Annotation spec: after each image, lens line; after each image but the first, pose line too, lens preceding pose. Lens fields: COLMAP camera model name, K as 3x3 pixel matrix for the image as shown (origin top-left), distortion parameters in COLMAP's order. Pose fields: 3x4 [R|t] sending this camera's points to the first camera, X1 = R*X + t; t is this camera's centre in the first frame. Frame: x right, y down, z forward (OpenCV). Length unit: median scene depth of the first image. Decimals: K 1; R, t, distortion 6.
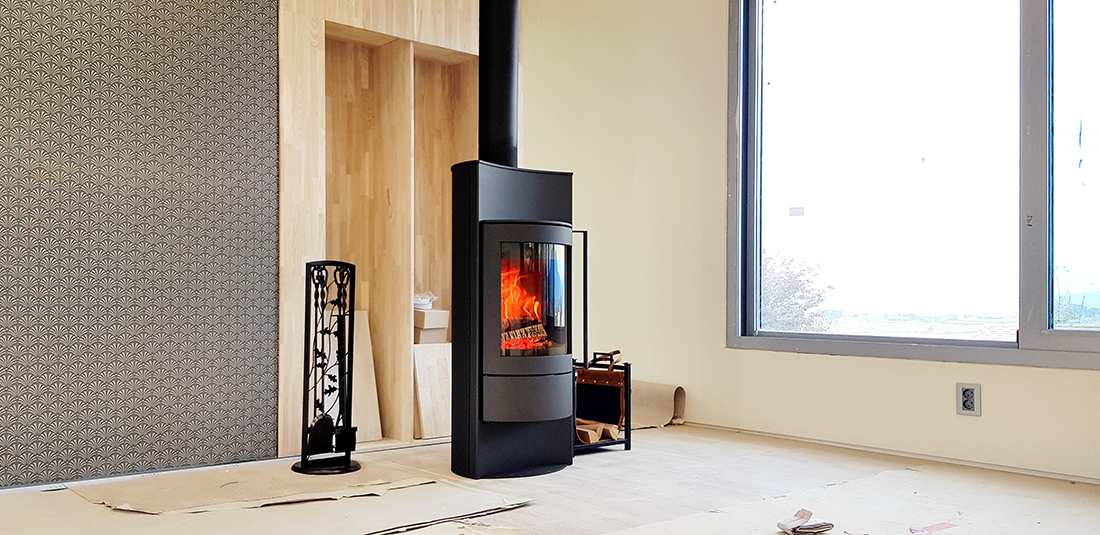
lens RADIAL K [[898.2, 0, 550.1], [0, 898.2, 339.4], [0, 0, 1]] dist [-0.006933, -0.004146]
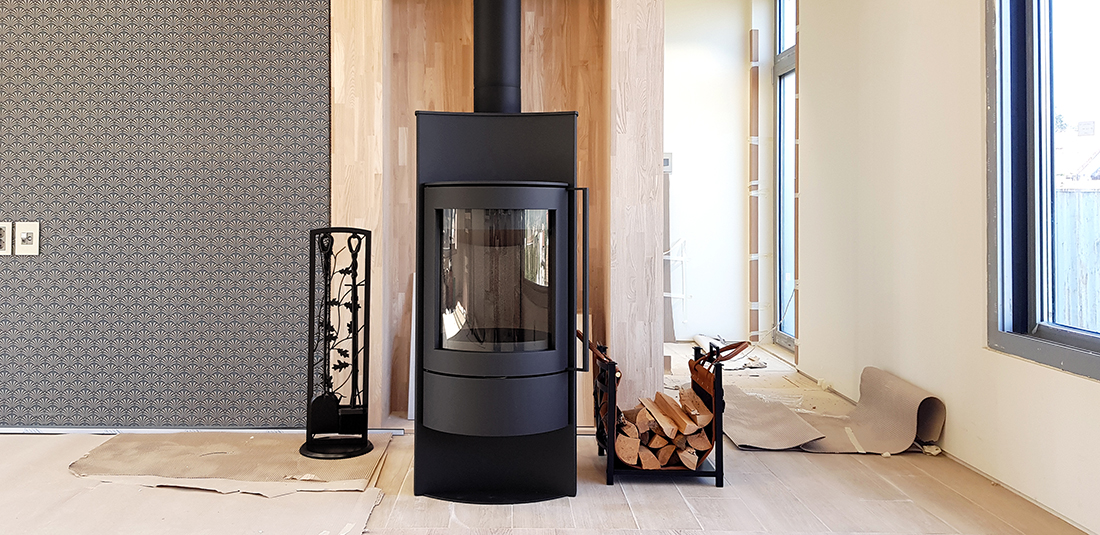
lens RADIAL K [[933.9, 0, 604.3], [0, 933.9, 219.9], [0, 0, 1]] dist [0.067087, -0.115240]
pose [[0.746099, 0.008683, -0.665779, 0.601689], [-0.028945, 0.999393, -0.019404, -0.082898], [0.665206, 0.033749, 0.745897, 0.447708]]
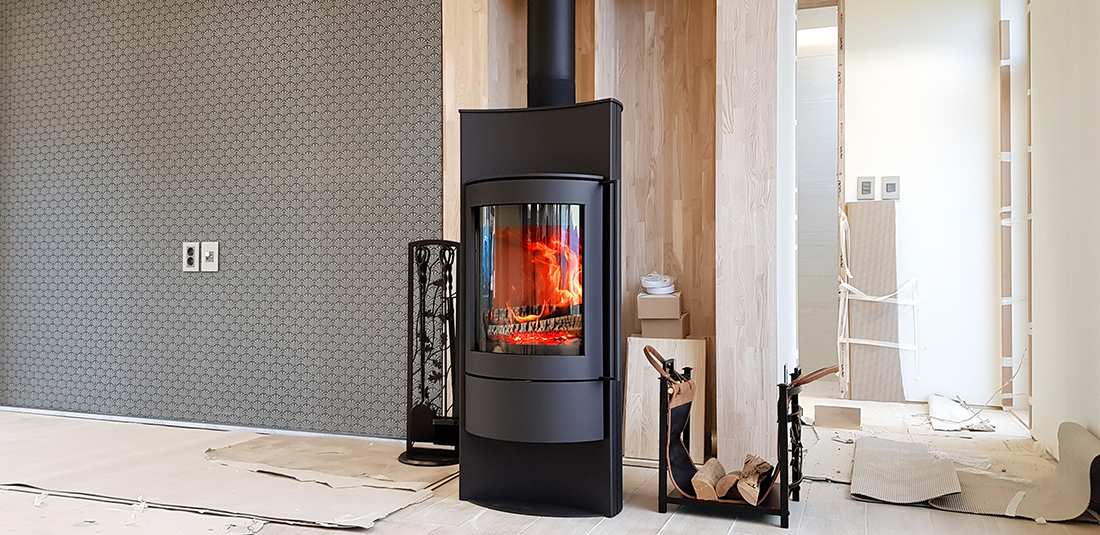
lens RADIAL K [[1005.3, 0, 547.6], [0, 1005.3, 296.0], [0, 0, 1]] dist [0.087917, -0.188575]
pose [[0.402514, 0.010244, -0.915357, 0.763268], [-0.043877, 0.999004, -0.008115, -0.024450], [0.914362, 0.043430, 0.402562, 0.673878]]
